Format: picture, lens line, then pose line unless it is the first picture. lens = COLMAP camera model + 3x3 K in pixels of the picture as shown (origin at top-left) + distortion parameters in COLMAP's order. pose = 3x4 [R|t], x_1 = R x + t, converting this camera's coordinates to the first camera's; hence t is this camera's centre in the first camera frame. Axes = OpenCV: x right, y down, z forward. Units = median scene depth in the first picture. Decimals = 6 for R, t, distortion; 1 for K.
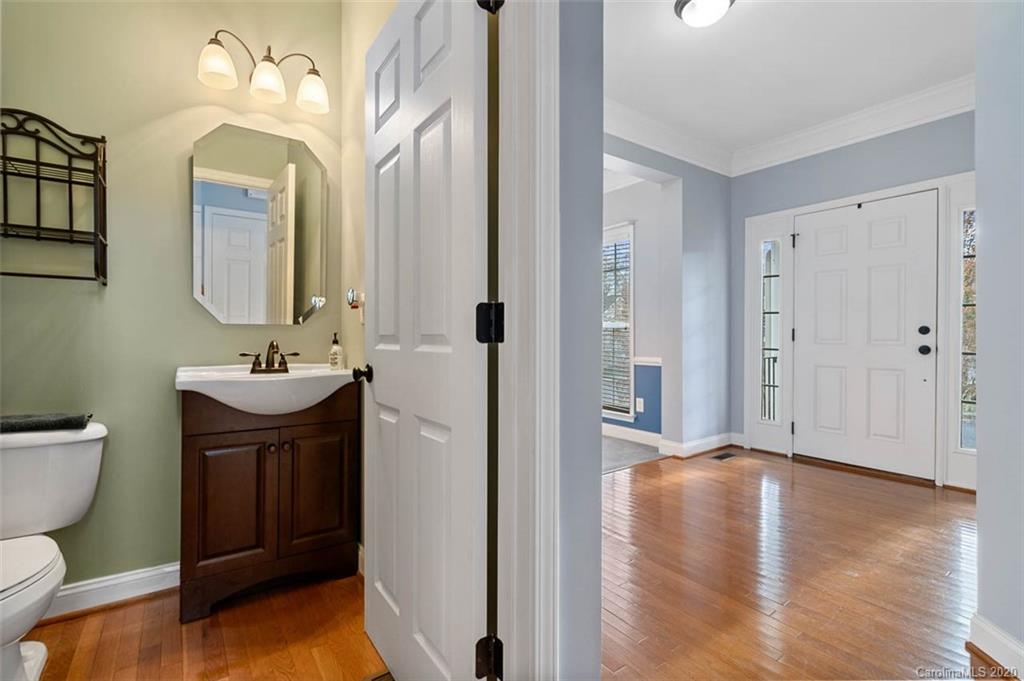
lens RADIAL K [[469.8, 0, 515.3], [0, 469.8, 343.3], [0, 0, 1]] dist [0.001241, 0.000008]
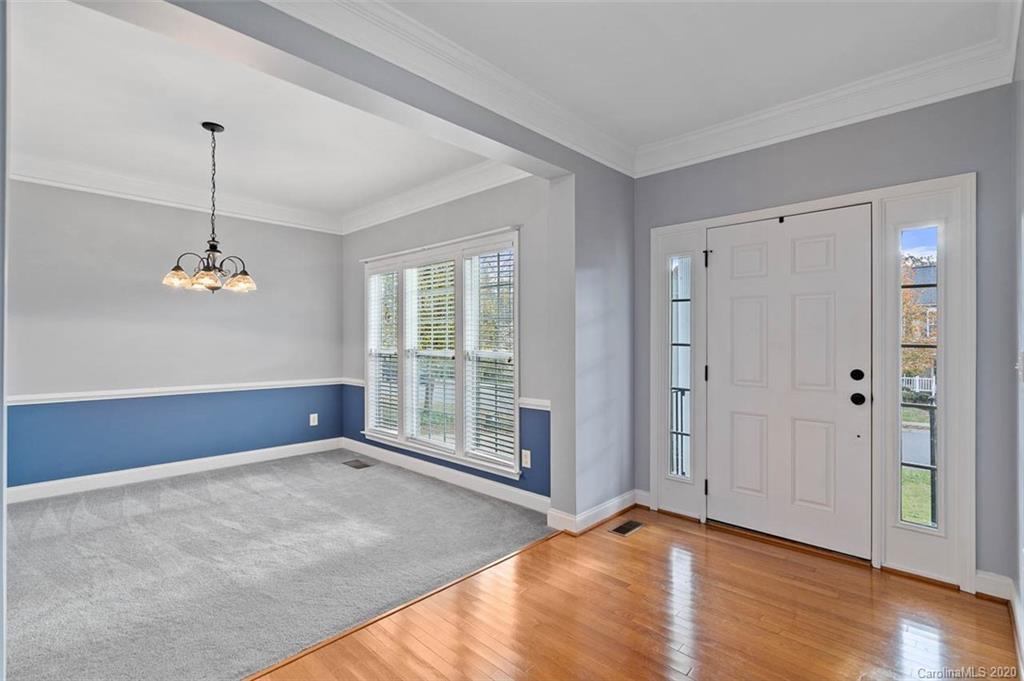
lens RADIAL K [[469.8, 0, 509.2], [0, 469.8, 337.2], [0, 0, 1]] dist [0.001241, 0.000008]
pose [[0.985610, 0.005167, 0.168958, 0.109900], [-0.002224, 0.999843, -0.017600, -0.062333], [-0.169022, 0.016971, 0.985466, 0.239728]]
